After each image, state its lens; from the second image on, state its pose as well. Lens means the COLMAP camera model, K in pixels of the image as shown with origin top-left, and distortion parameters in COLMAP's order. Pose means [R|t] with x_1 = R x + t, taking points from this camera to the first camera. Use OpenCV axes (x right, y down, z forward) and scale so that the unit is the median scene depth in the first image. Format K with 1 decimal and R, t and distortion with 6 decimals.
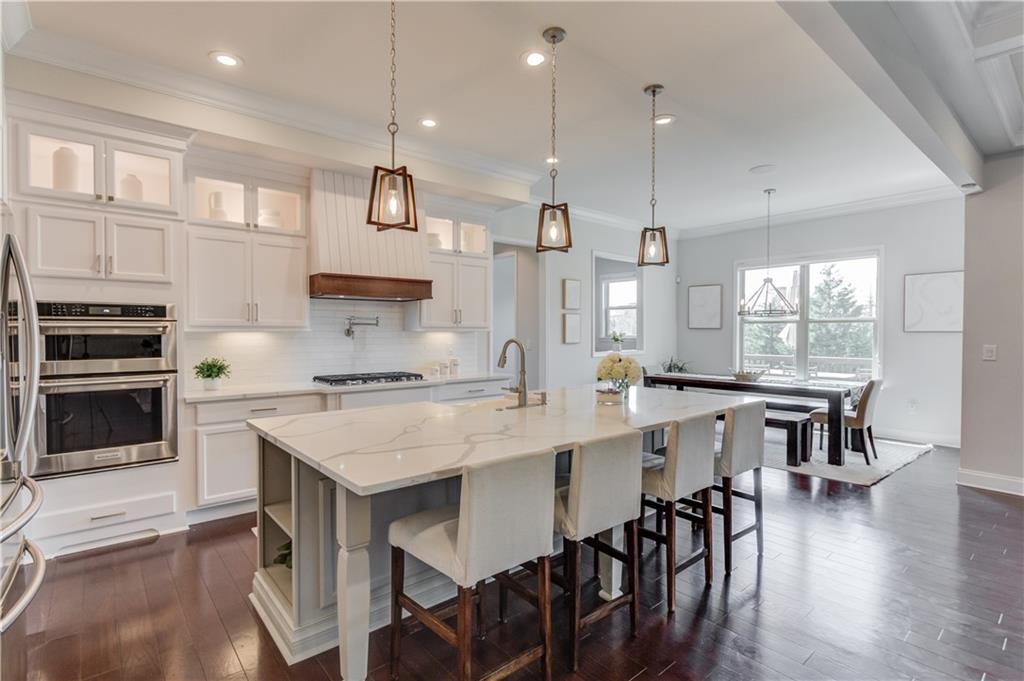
lens RADIAL K [[499.4, 0, 506.5], [0, 499.4, 354.9], [0, 0, 1]] dist [-0.000105, 0.000230]
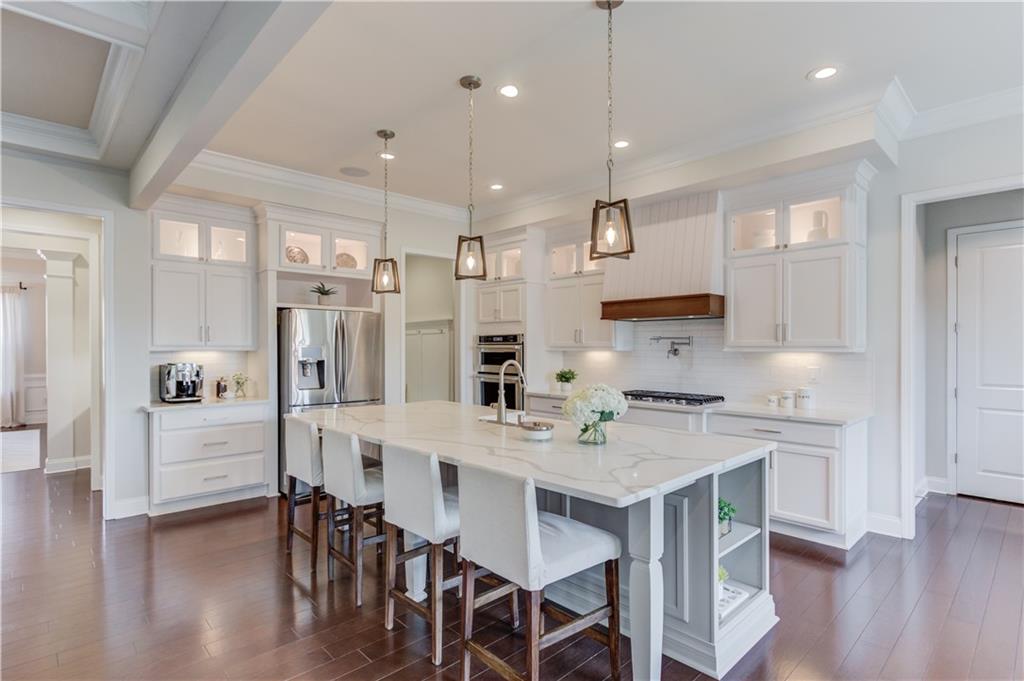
lens RADIAL K [[499.4, 0, 506.5], [0, 499.4, 354.9], [0, 0, 1]] dist [-0.000105, 0.000230]
pose [[0.090830, 0.015132, -0.995751, 0.749700], [-0.046471, 0.998860, 0.010940, -0.037561], [0.994782, 0.045279, 0.091430, 0.625771]]
